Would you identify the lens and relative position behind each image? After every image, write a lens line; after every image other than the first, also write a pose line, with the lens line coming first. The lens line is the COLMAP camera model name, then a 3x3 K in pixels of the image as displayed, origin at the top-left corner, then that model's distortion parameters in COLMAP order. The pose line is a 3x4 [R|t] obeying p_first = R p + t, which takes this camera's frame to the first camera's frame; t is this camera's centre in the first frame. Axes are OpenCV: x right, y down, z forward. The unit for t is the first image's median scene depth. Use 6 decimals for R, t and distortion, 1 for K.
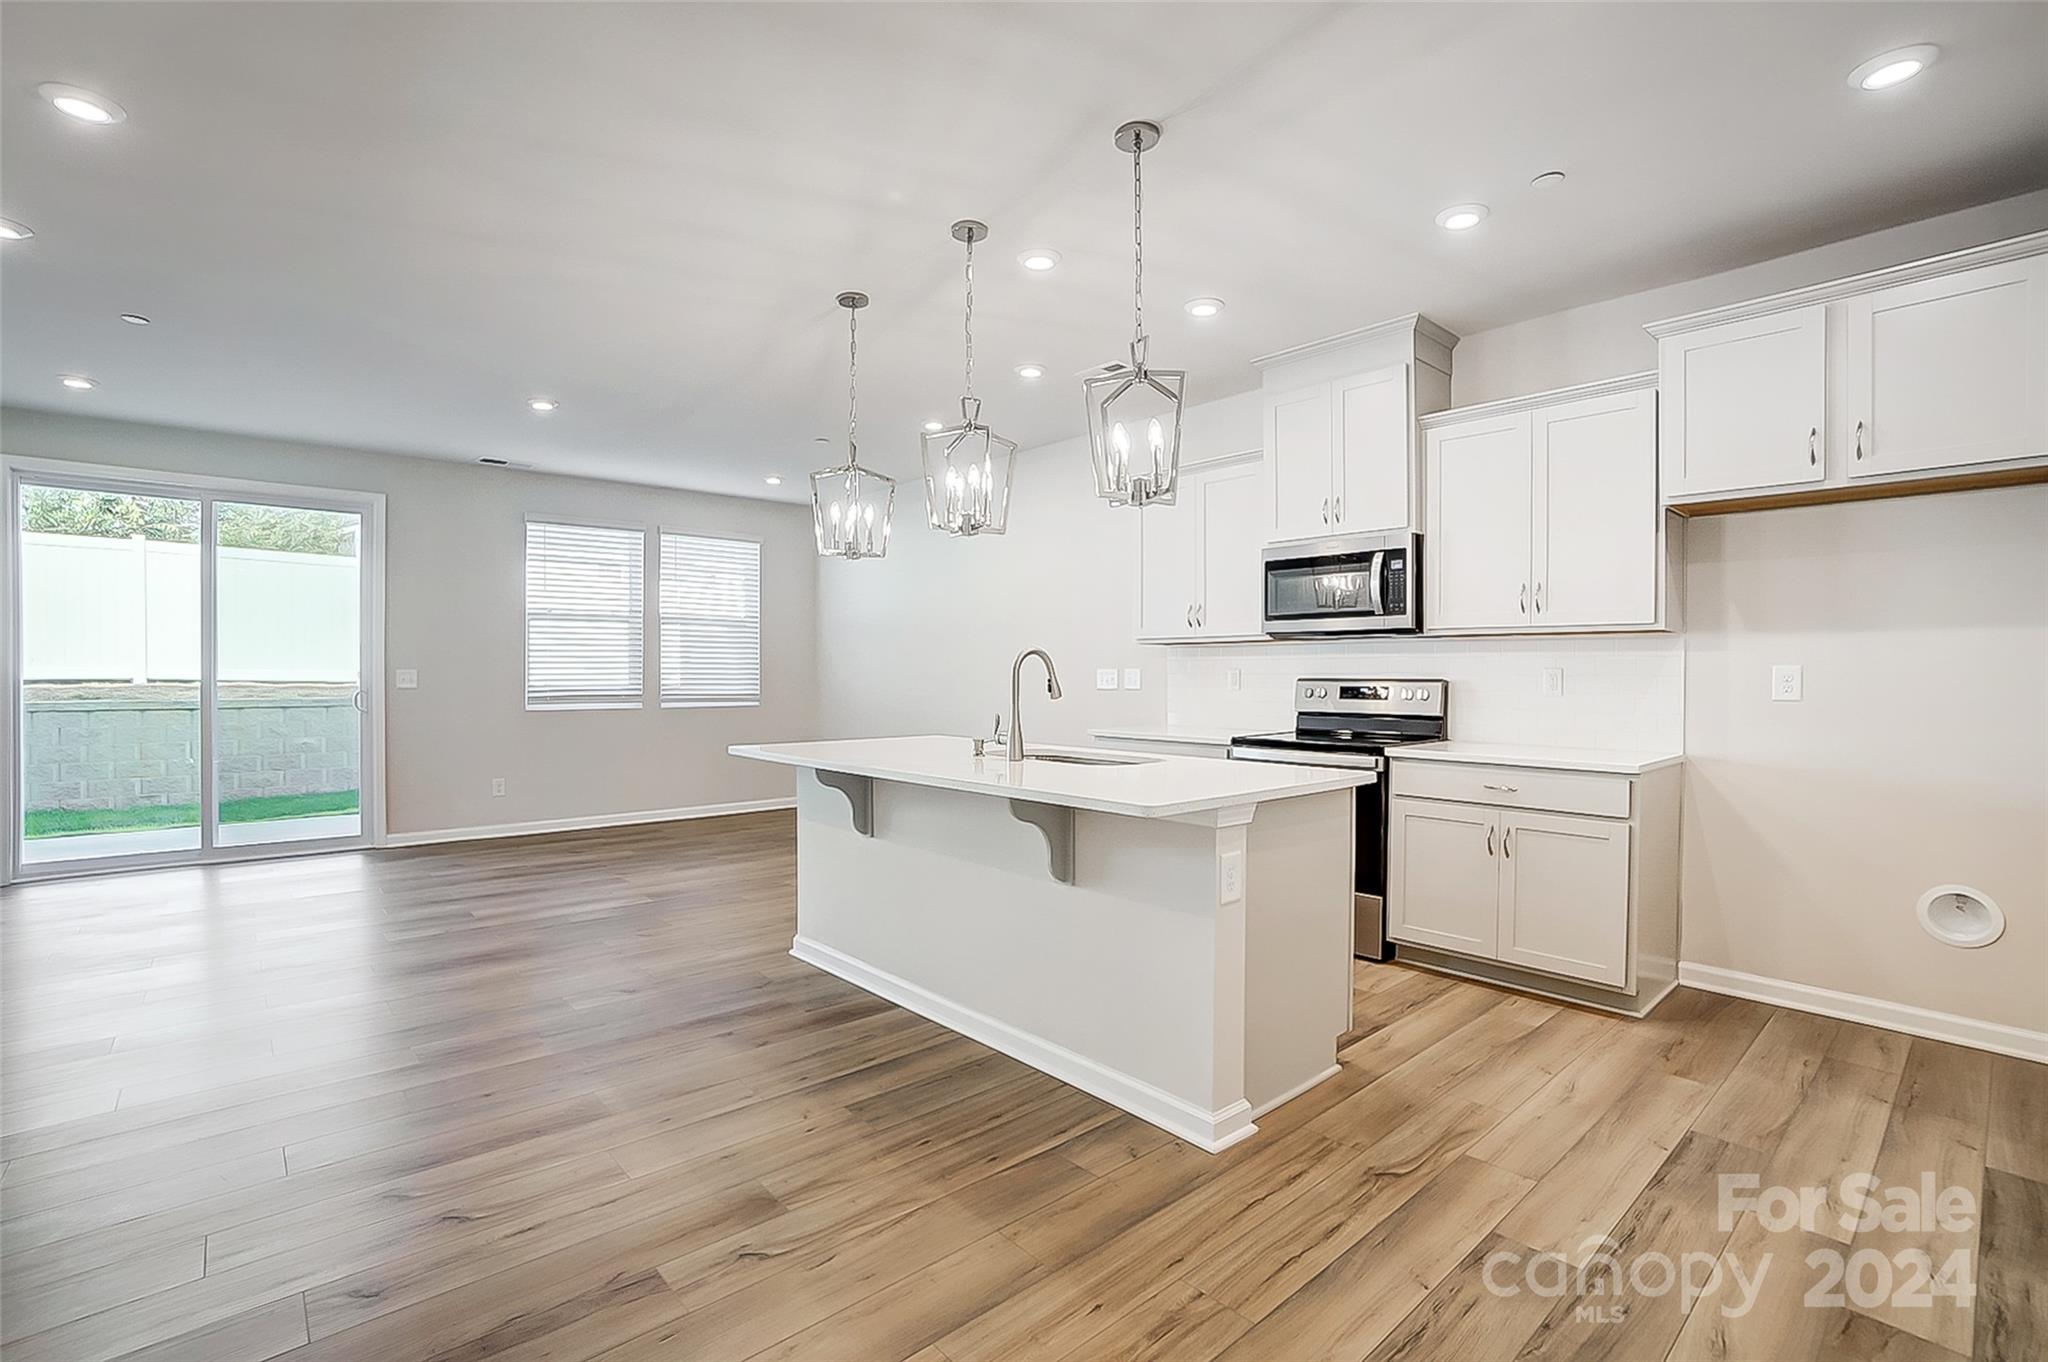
lens RADIAL K [[928.3, 0, 1027.6], [0, 928.3, 690.8], [0, 0, 1]] dist [-0.035045, 0.005730]
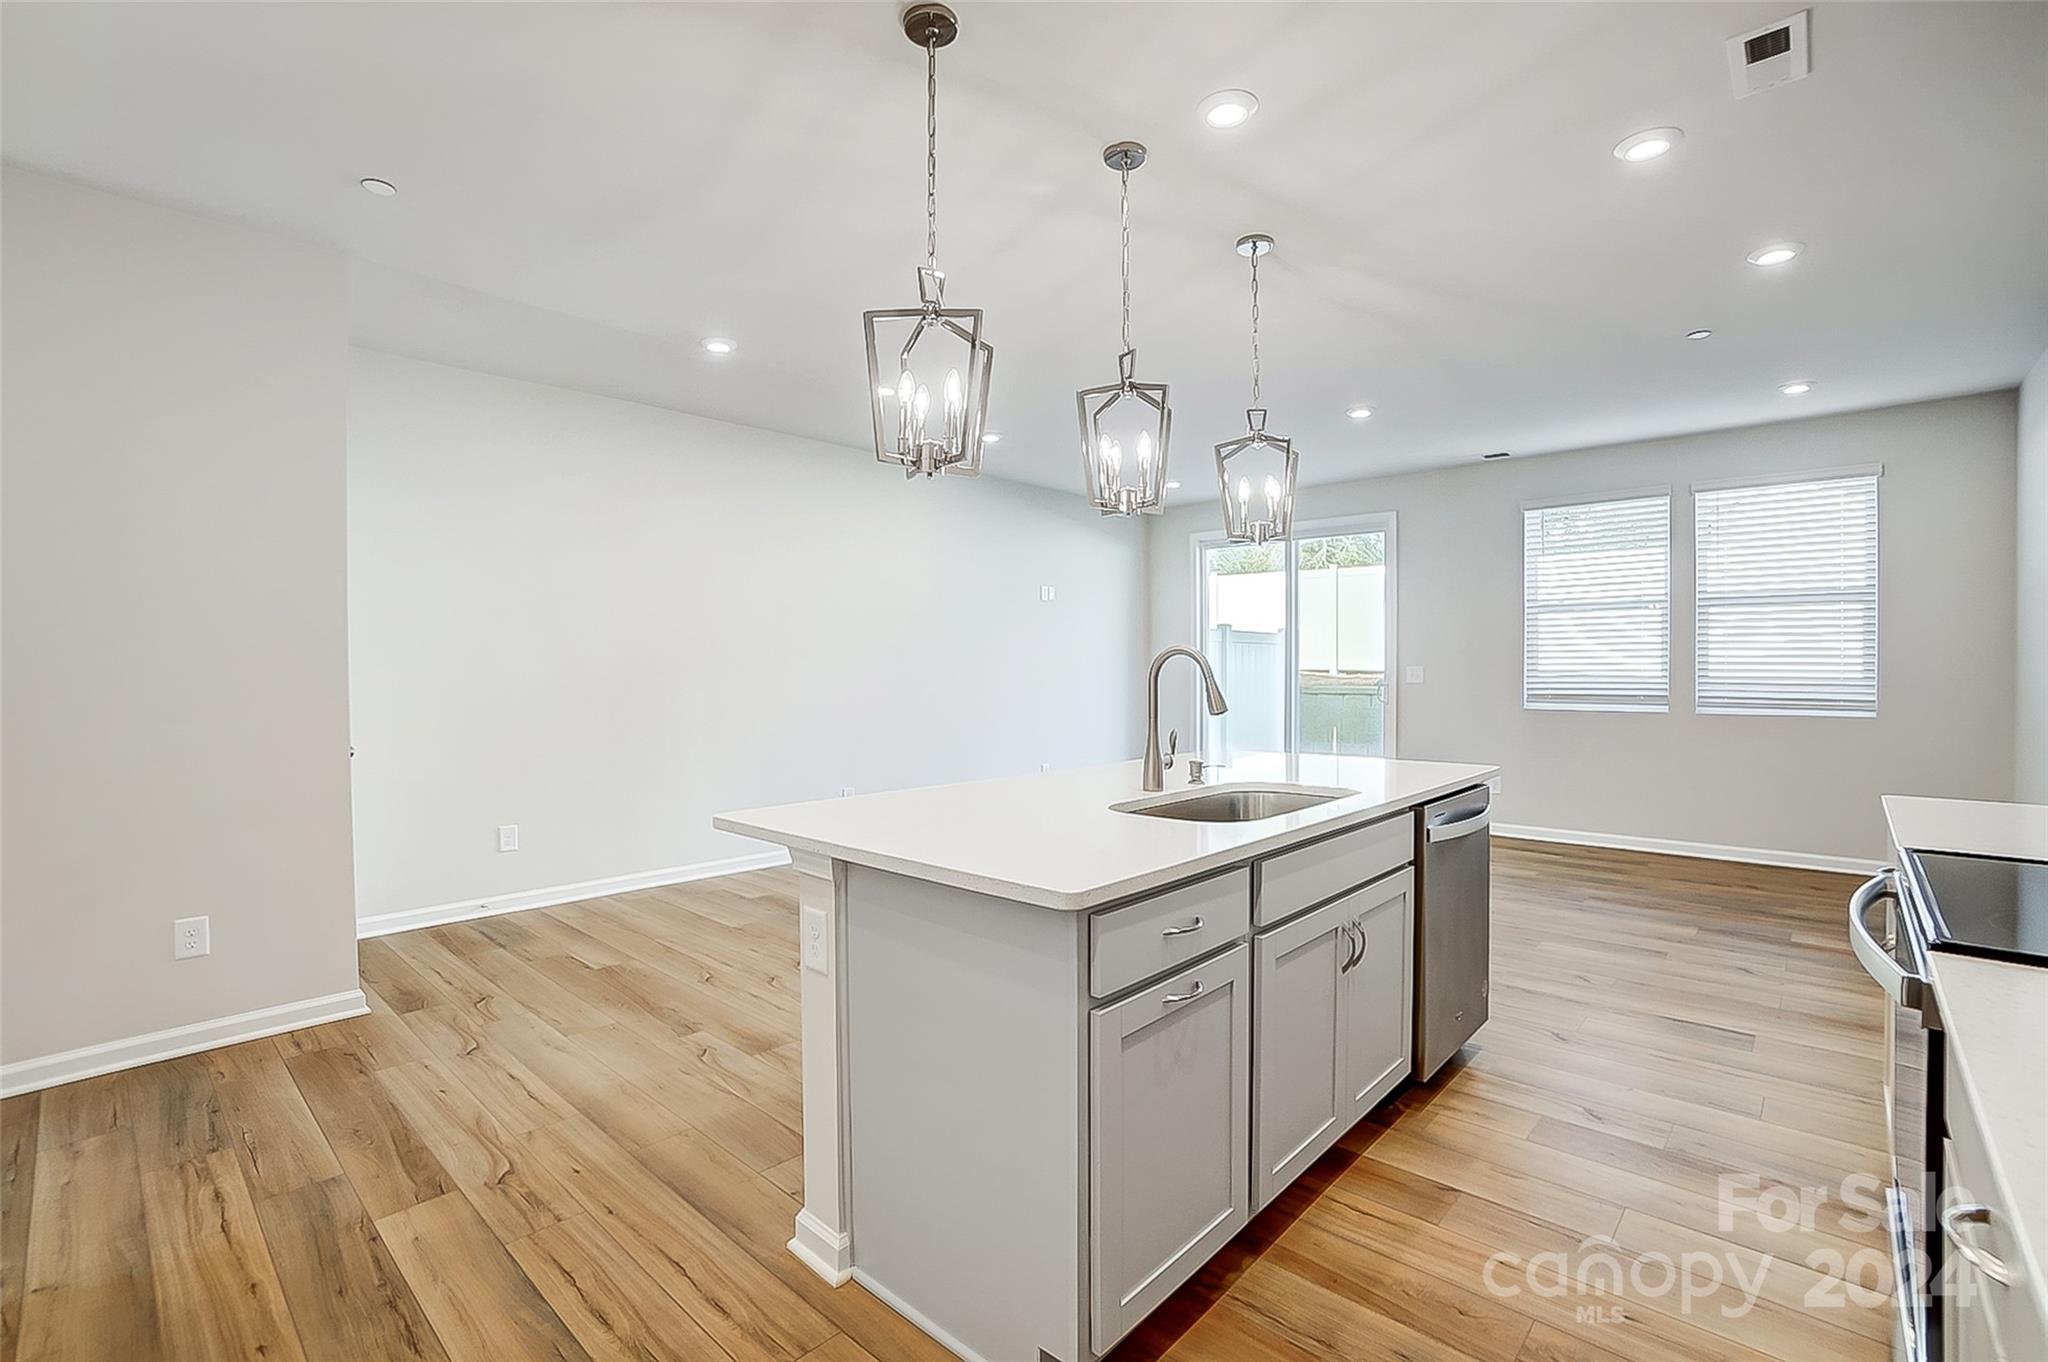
lens RADIAL K [[928.3, 0, 1015.6], [0, 928.3, 683.5], [0, 0, 1]] dist [-0.035045, 0.005730]
pose [[0.079045, 0.016460, -0.996735, 0.583173], [-0.014167, 0.999781, 0.015387, -0.019128], [0.996770, 0.012905, 0.079261, 0.627140]]
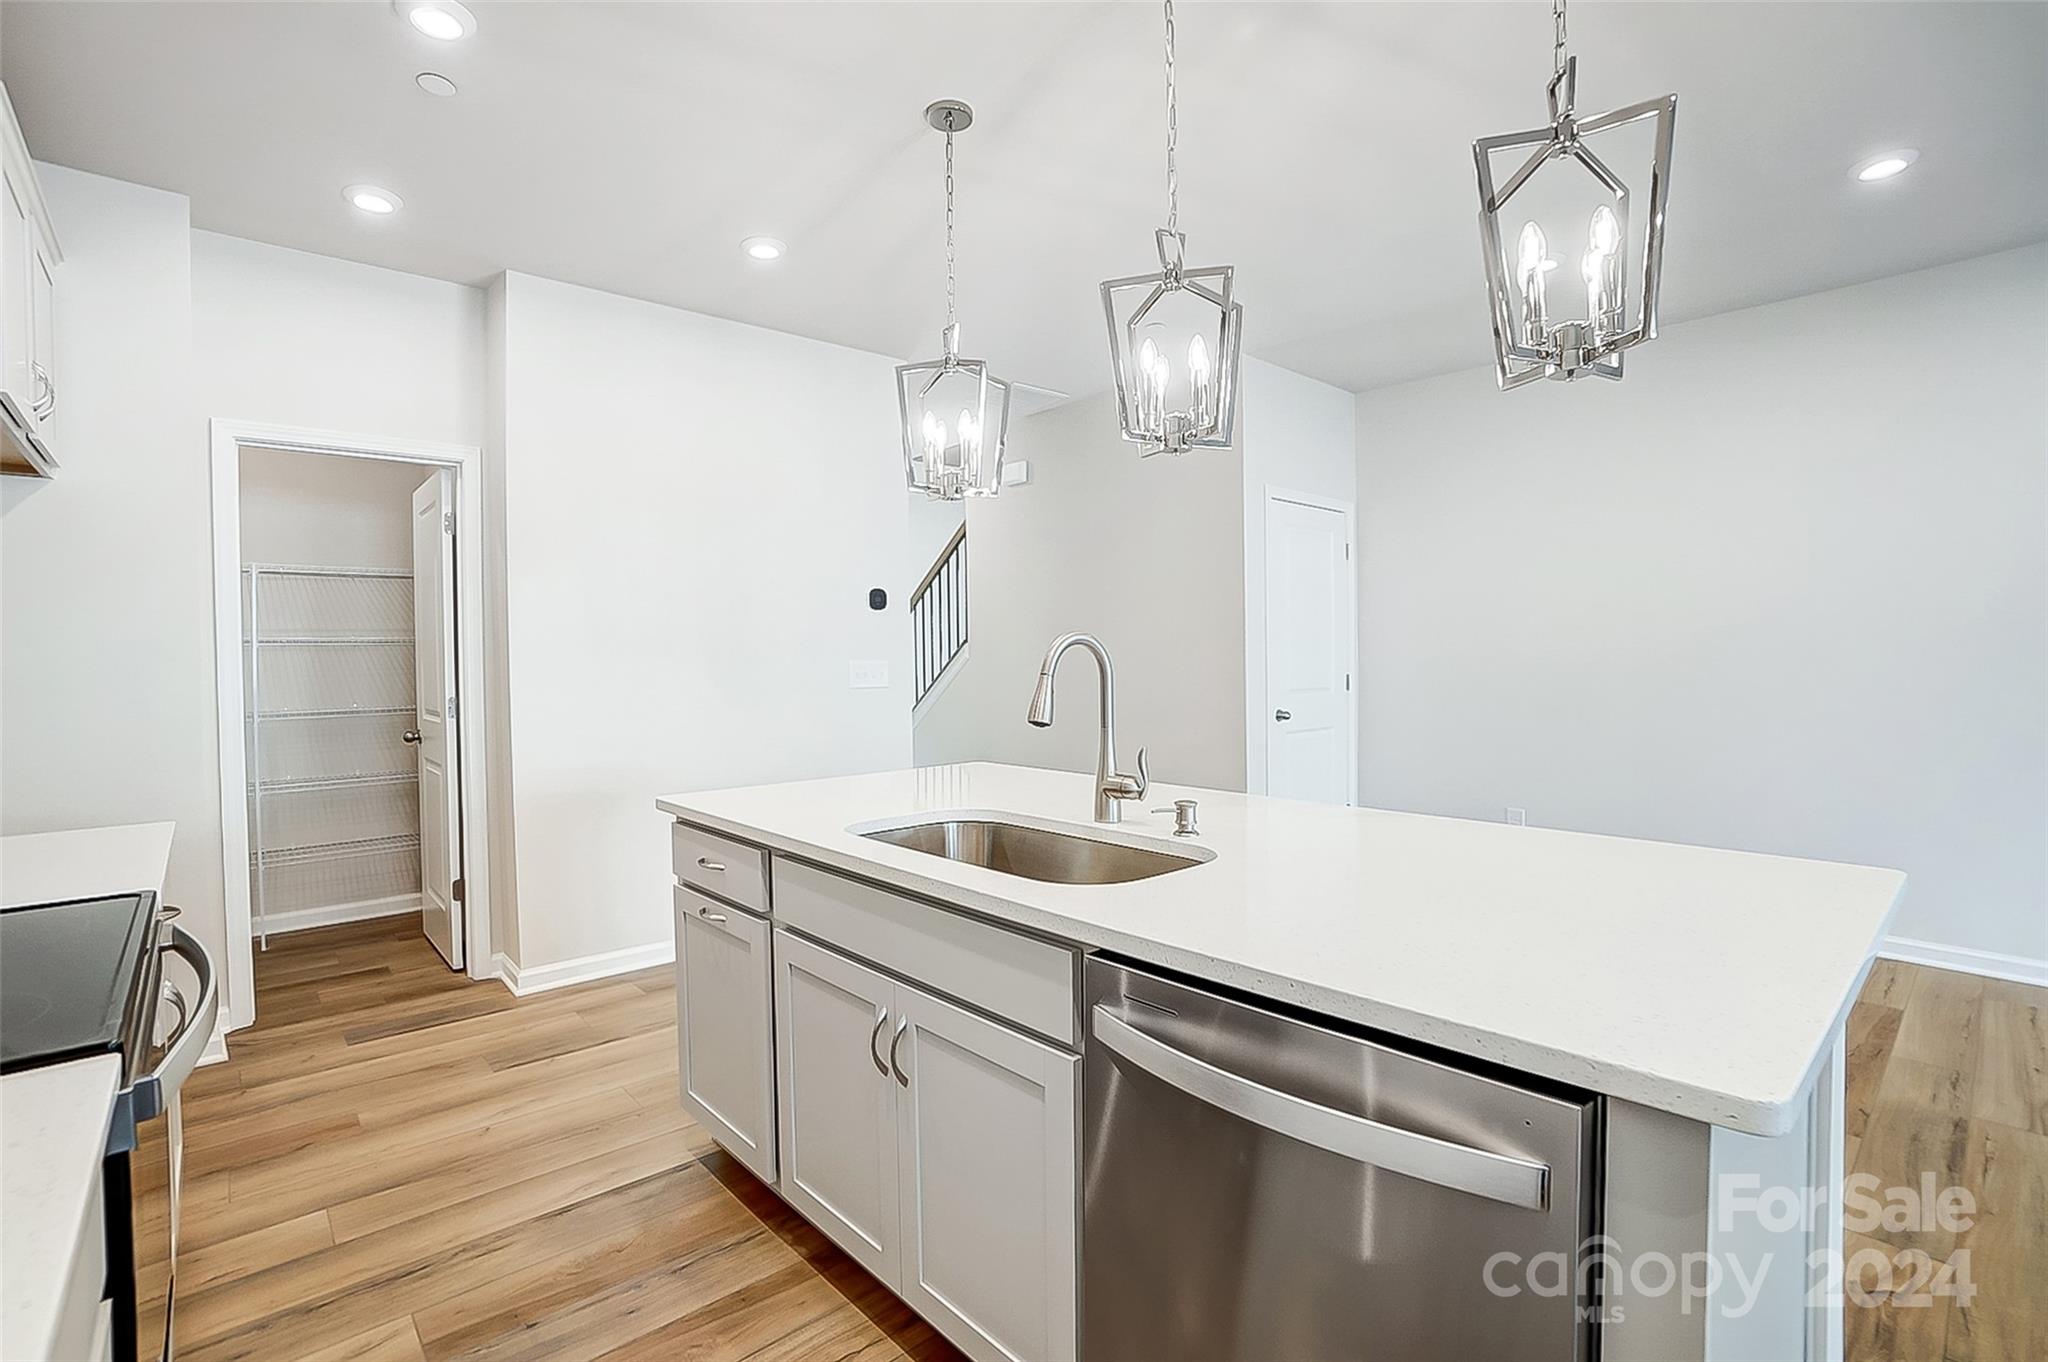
lens RADIAL K [[928.3, 0, 992.2], [0, 928.3, 659.9], [0, 0, 1]] dist [-0.035045, 0.005730]
pose [[-0.999557, 0.012458, 0.027033, 0.033085], [0.013167, 0.999570, 0.026203, -0.036606], [-0.026695, 0.026548, -0.999291, 1.232491]]
